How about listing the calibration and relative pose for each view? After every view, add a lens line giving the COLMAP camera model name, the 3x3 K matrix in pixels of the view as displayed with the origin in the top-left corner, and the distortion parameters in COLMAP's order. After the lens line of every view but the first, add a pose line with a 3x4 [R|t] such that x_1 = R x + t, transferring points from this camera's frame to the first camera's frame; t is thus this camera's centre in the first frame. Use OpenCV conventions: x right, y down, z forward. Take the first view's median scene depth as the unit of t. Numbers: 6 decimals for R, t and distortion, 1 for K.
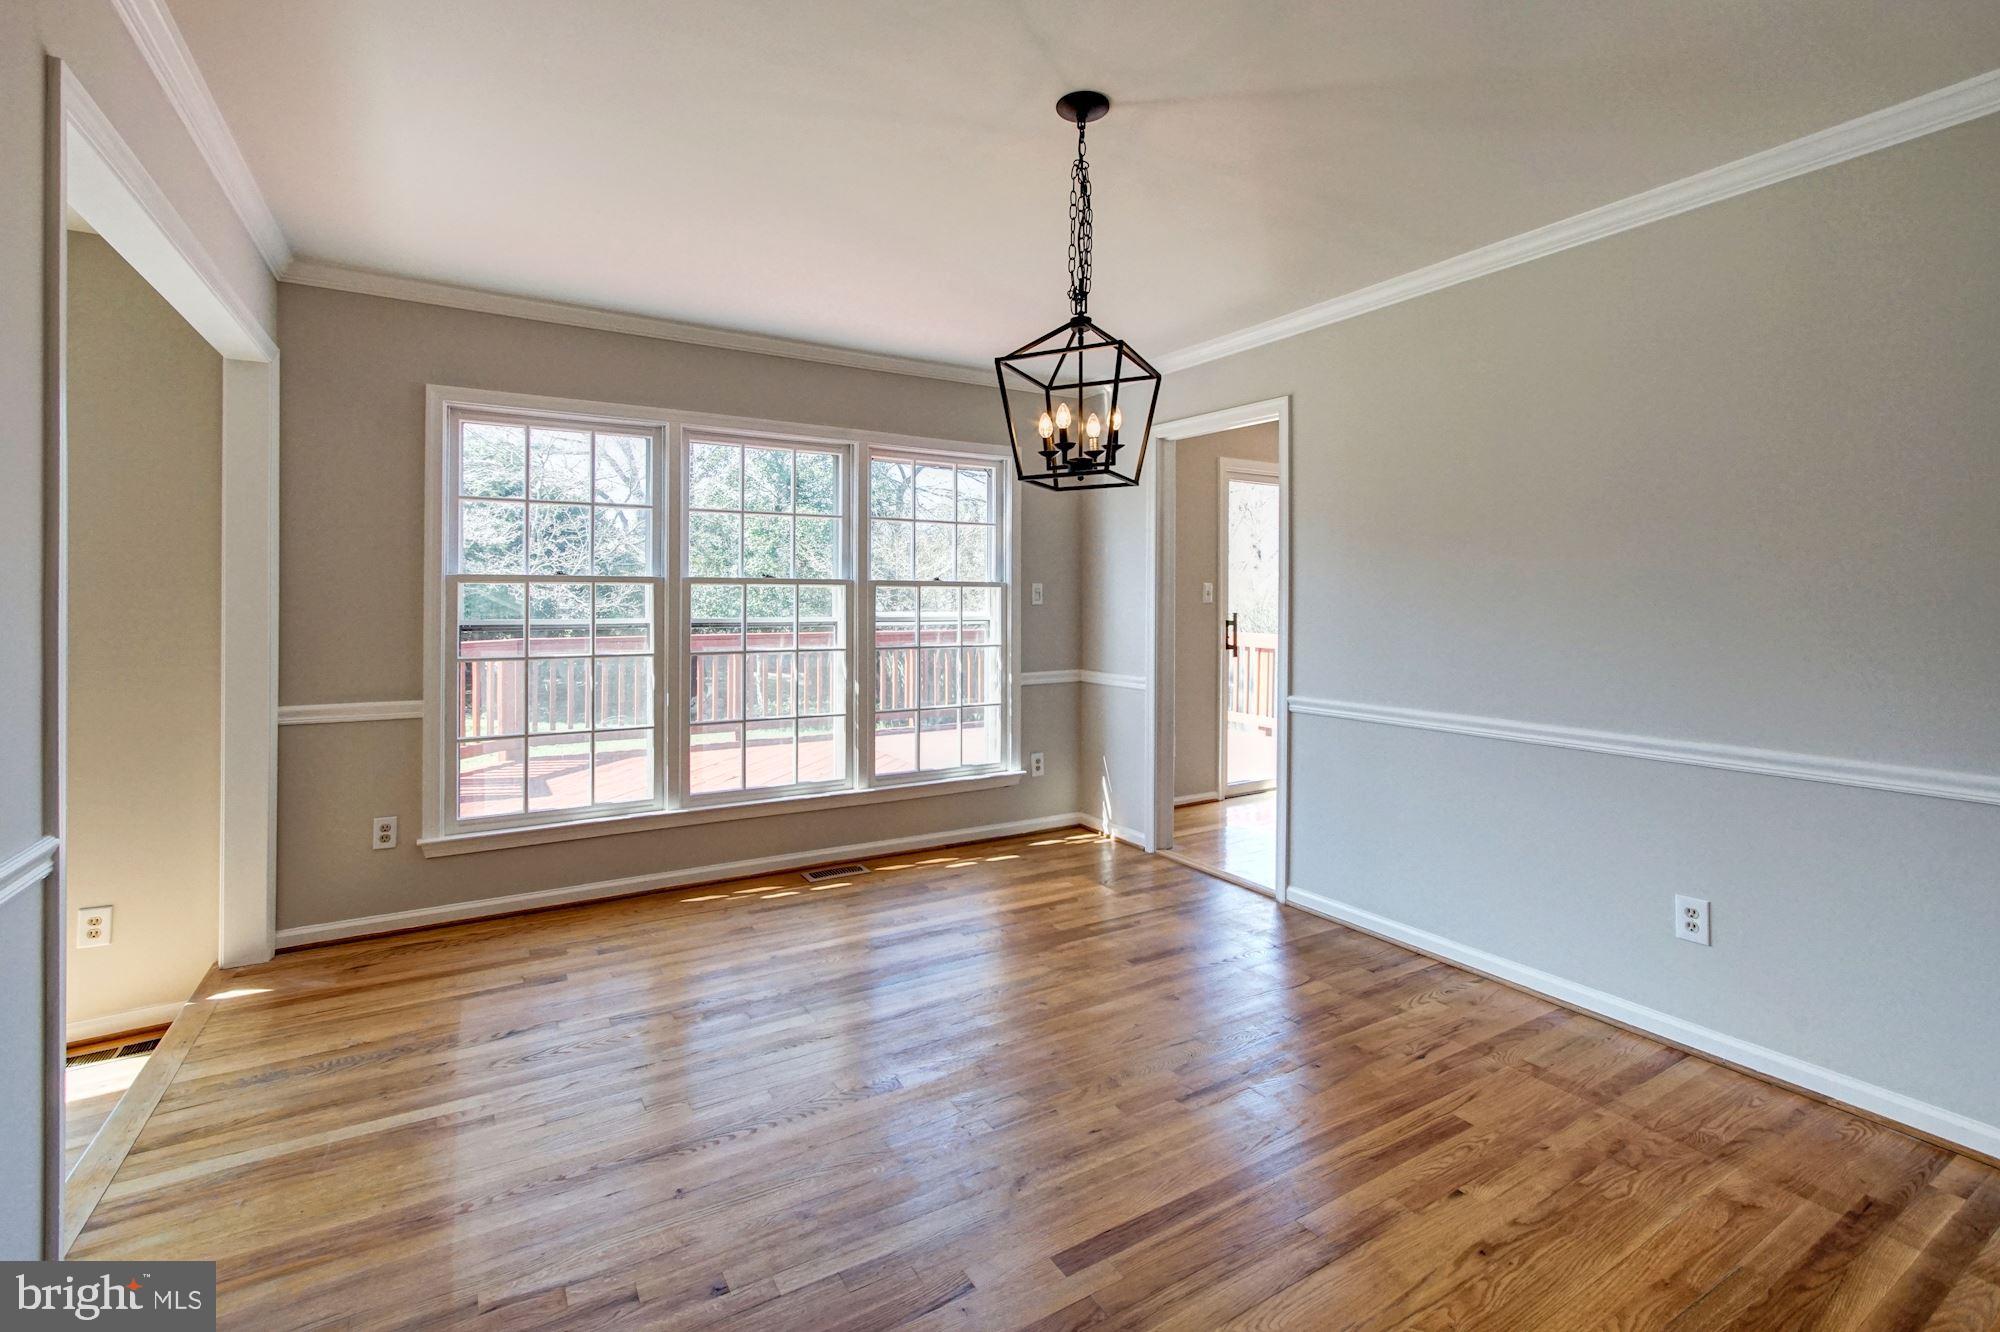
lens RADIAL K [[888.1, 0, 994.7], [0, 888.1, 599.7], [0, 0, 1]] dist [-0.007031, 0.000327]
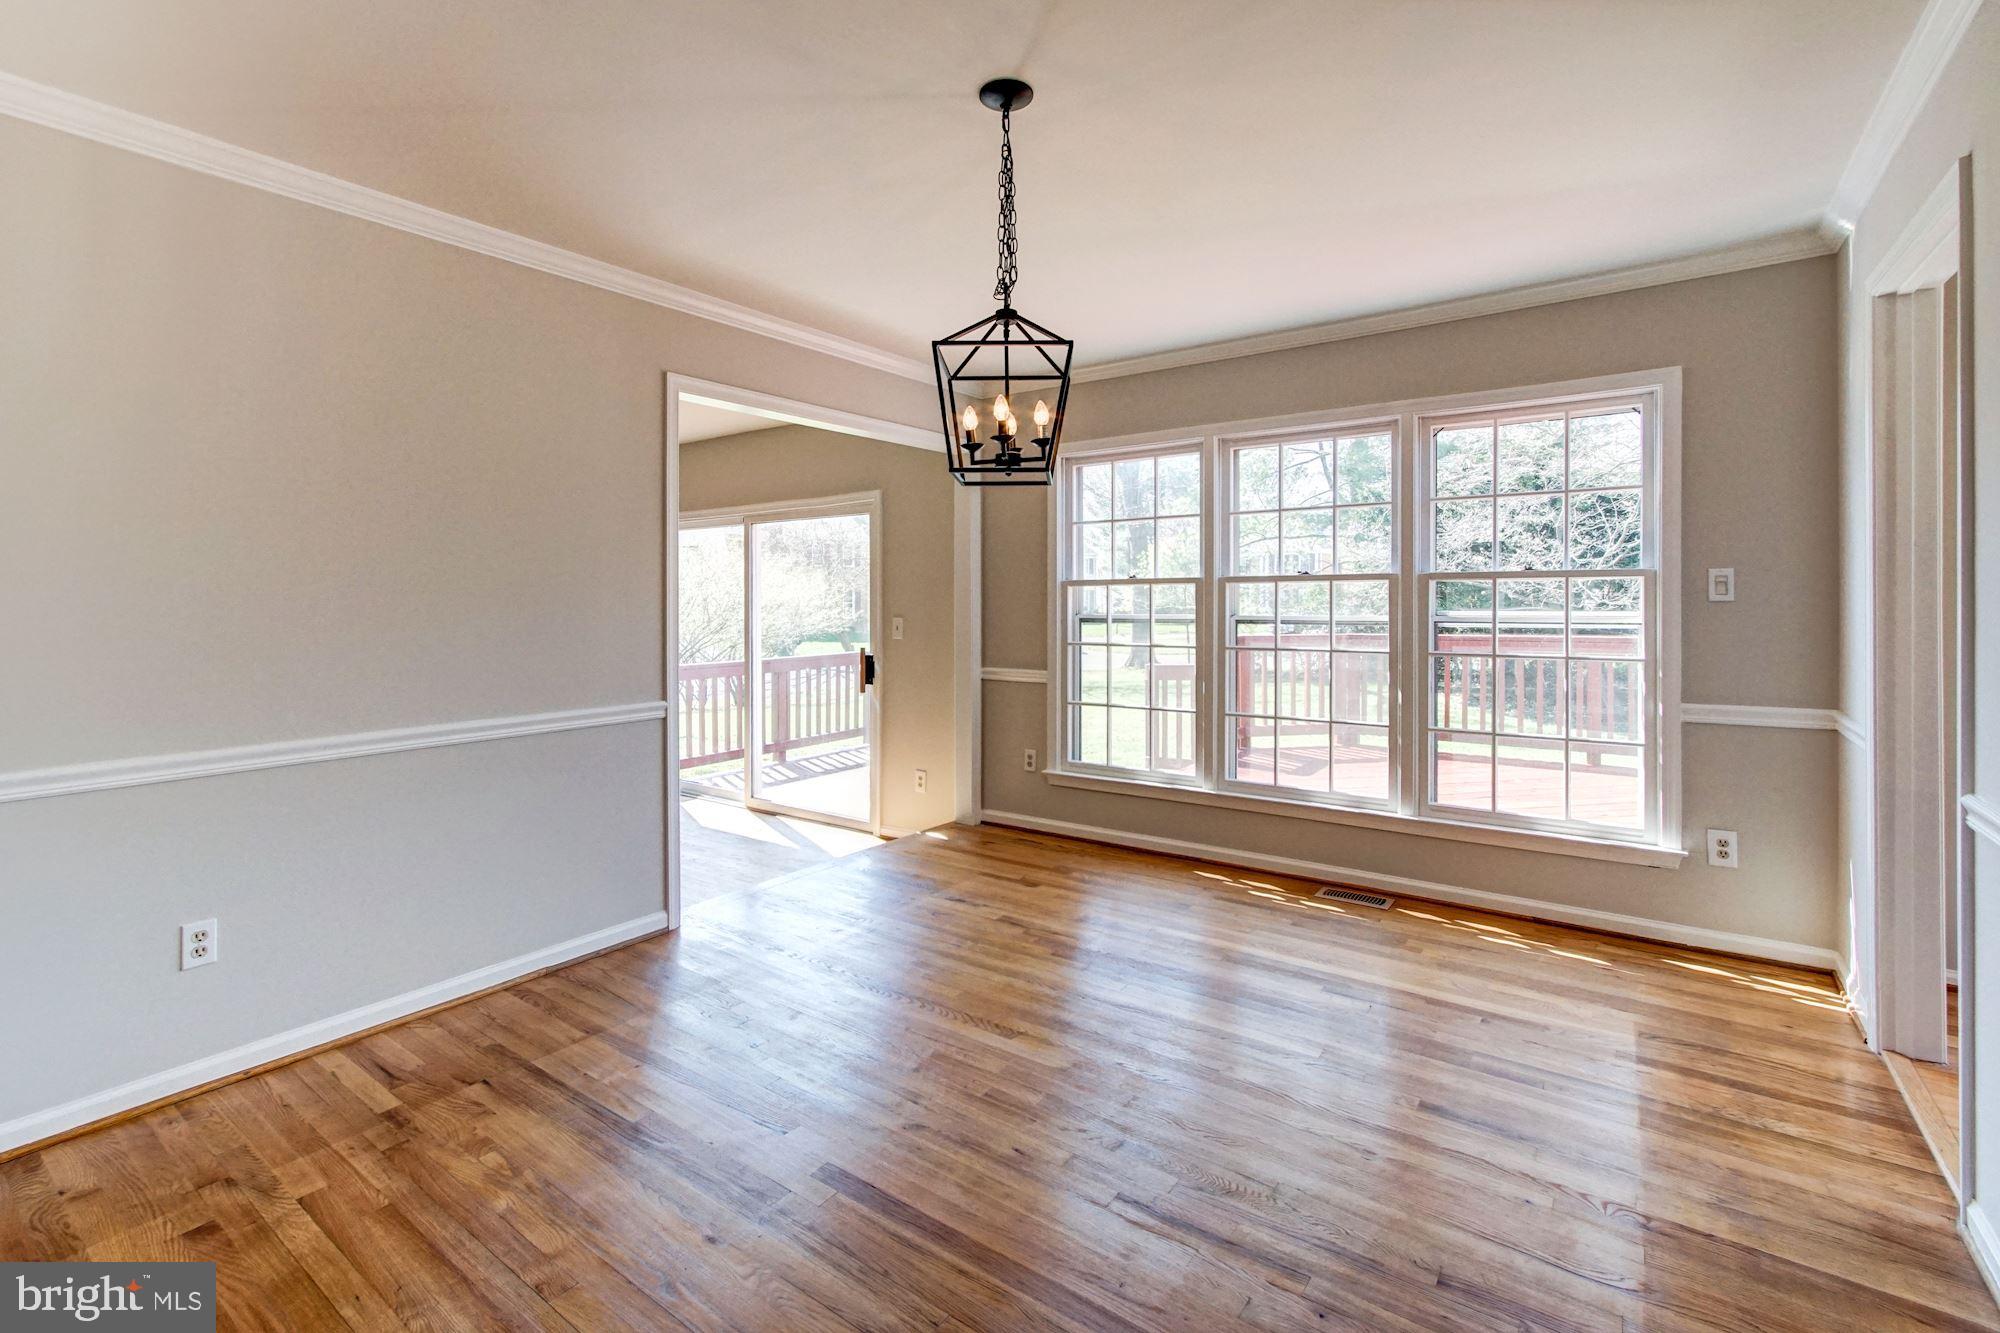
lens RADIAL K [[888.1, 0, 994.7], [0, 888.1, 600.2], [0, 0, 1]] dist [-0.007031, 0.000327]
pose [[0.390684, -0.004073, -0.920516, 0.531785], [0.007074, 0.999974, -0.001422, 0.002413], [0.920498, -0.005956, 0.390702, 0.320723]]
